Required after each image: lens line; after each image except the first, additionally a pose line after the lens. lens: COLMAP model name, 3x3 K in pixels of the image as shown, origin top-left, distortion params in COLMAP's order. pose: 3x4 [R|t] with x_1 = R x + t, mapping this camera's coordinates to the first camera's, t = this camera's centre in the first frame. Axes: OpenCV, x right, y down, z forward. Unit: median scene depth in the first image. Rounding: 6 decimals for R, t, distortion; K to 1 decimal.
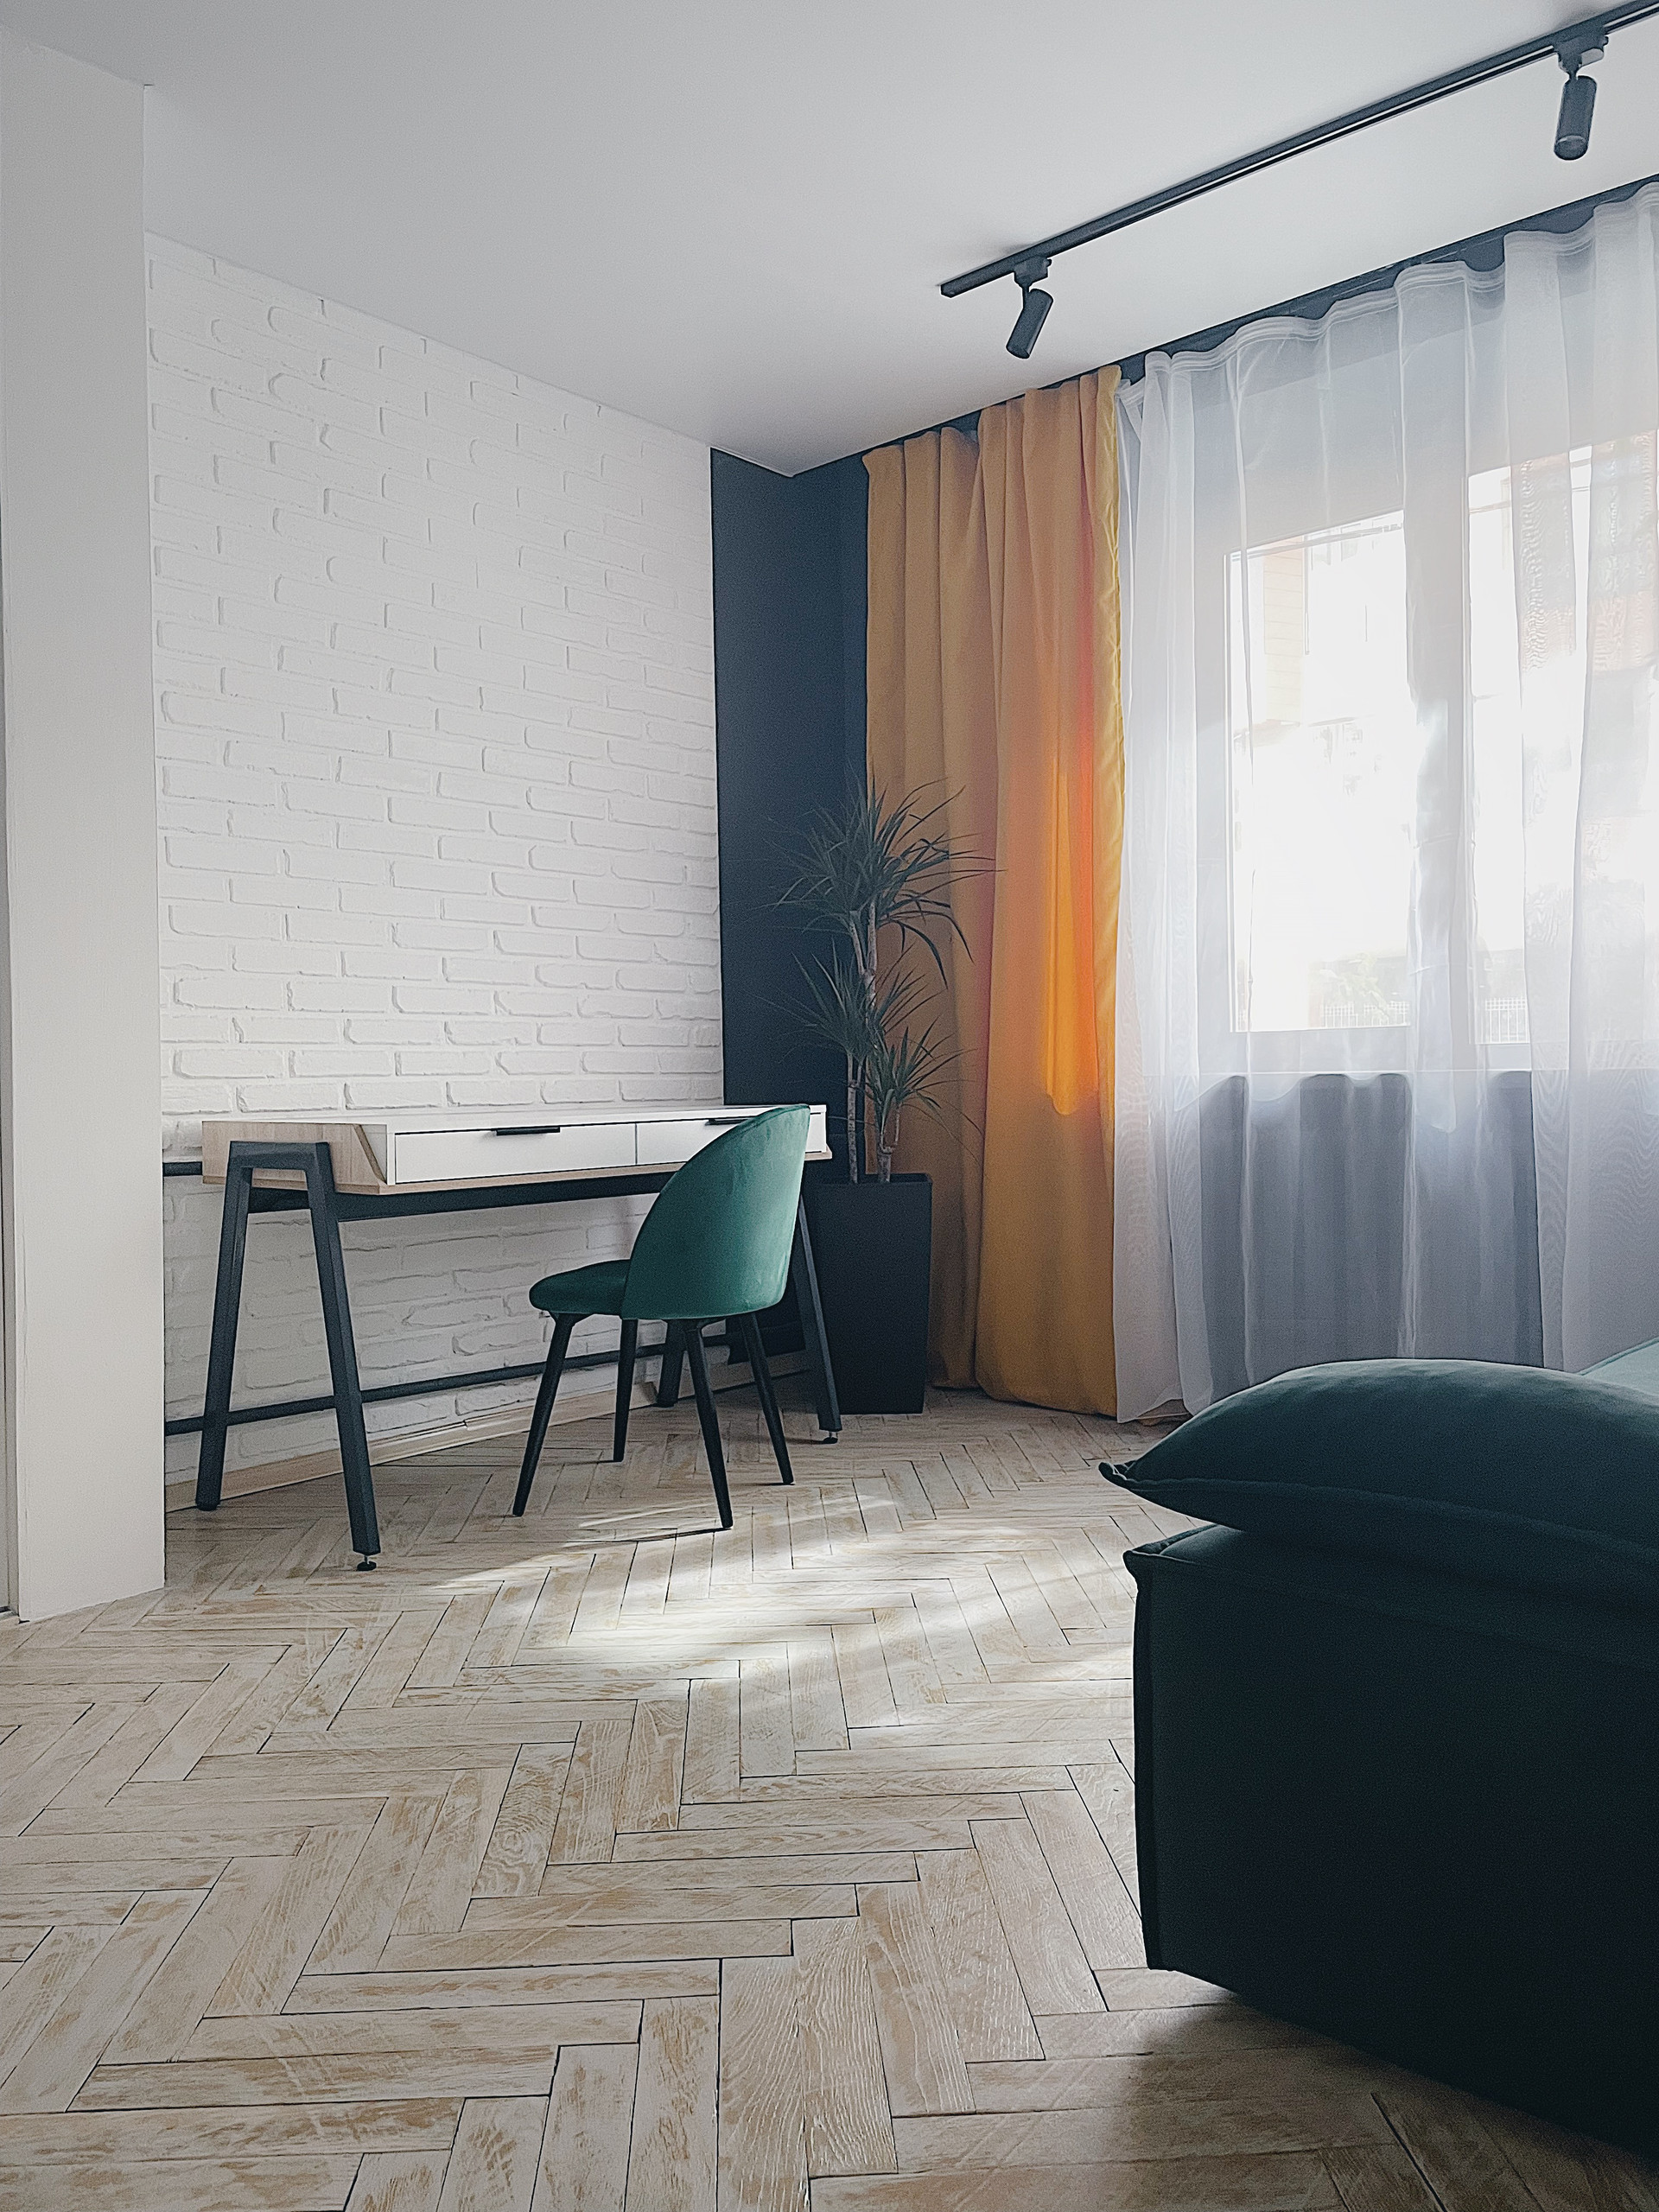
lens RADIAL K [[1675.6, 0, 829.5], [0, 1675.6, 1106.0], [0, 0, 1]] dist [0.064369, -0.096978]
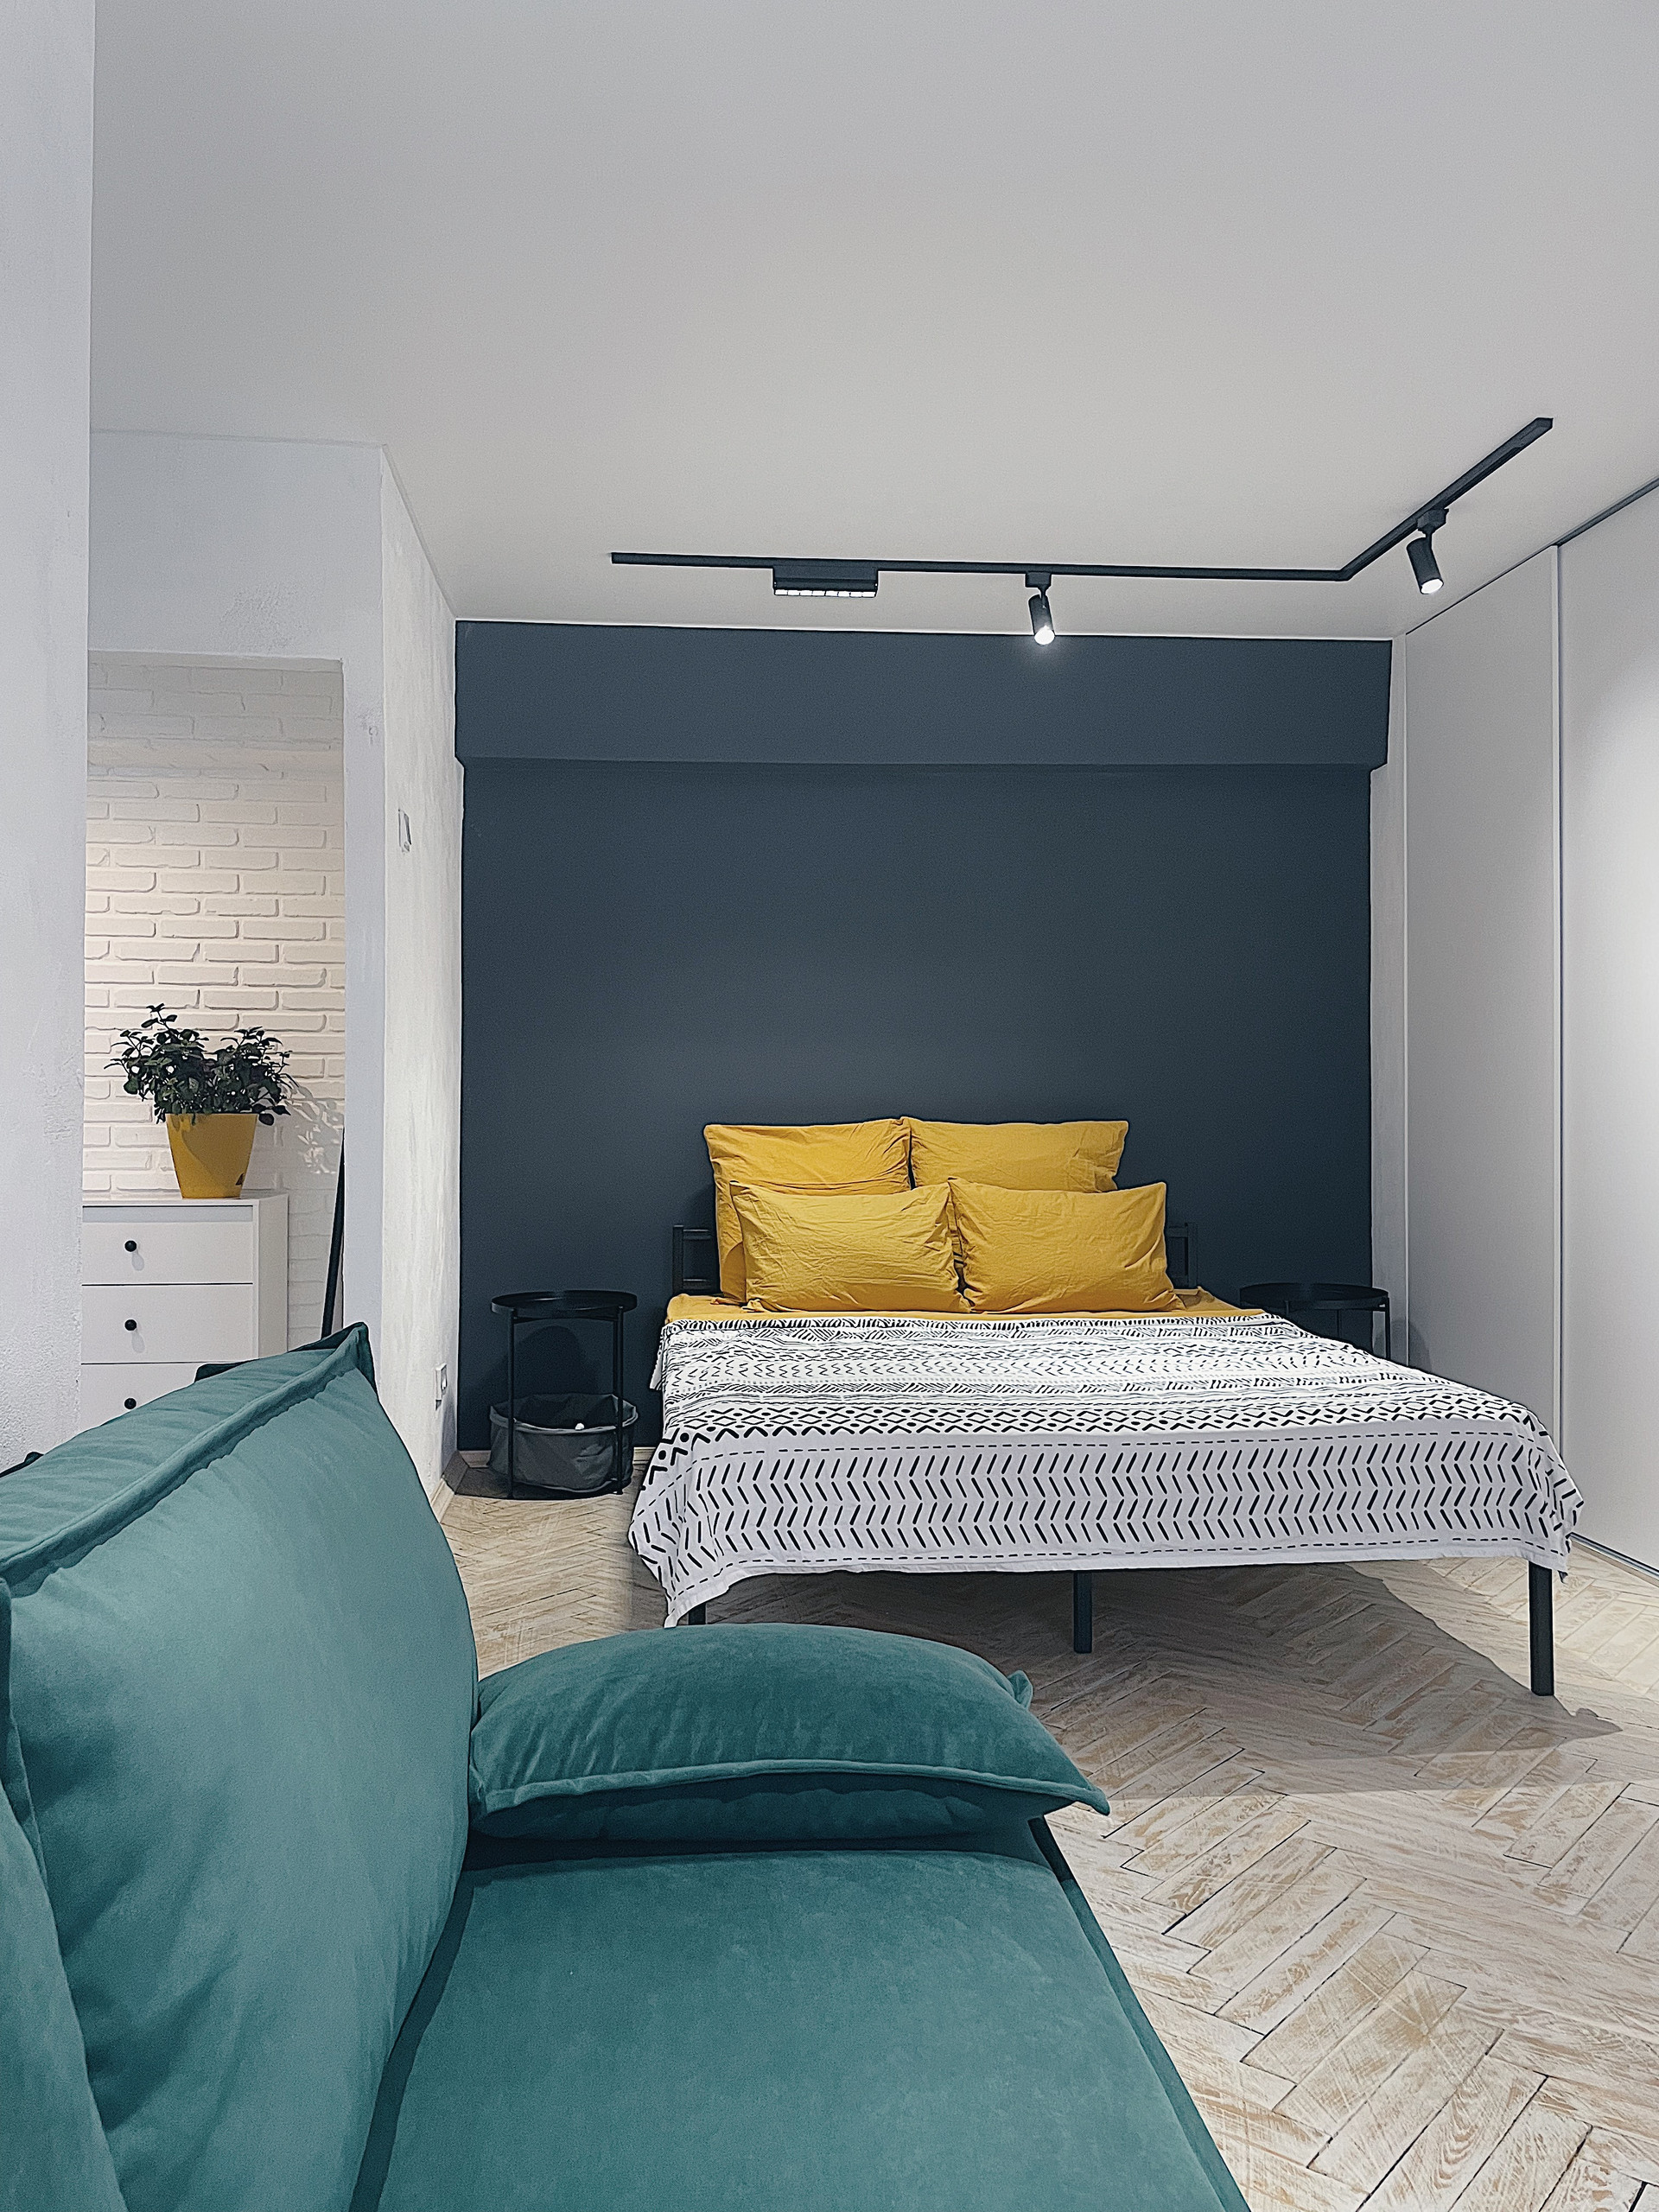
lens RADIAL K [[1684.3, 0, 805.7], [0, 1684.3, 1095.8], [0, 0, 1]] dist [0.060466, -0.090819]
pose [[-0.684029, 0.008826, -0.729402, 0.786193], [-0.001689, 0.999905, 0.013684, -0.139769], [0.729453, 0.010592, -0.683949, 1.193232]]
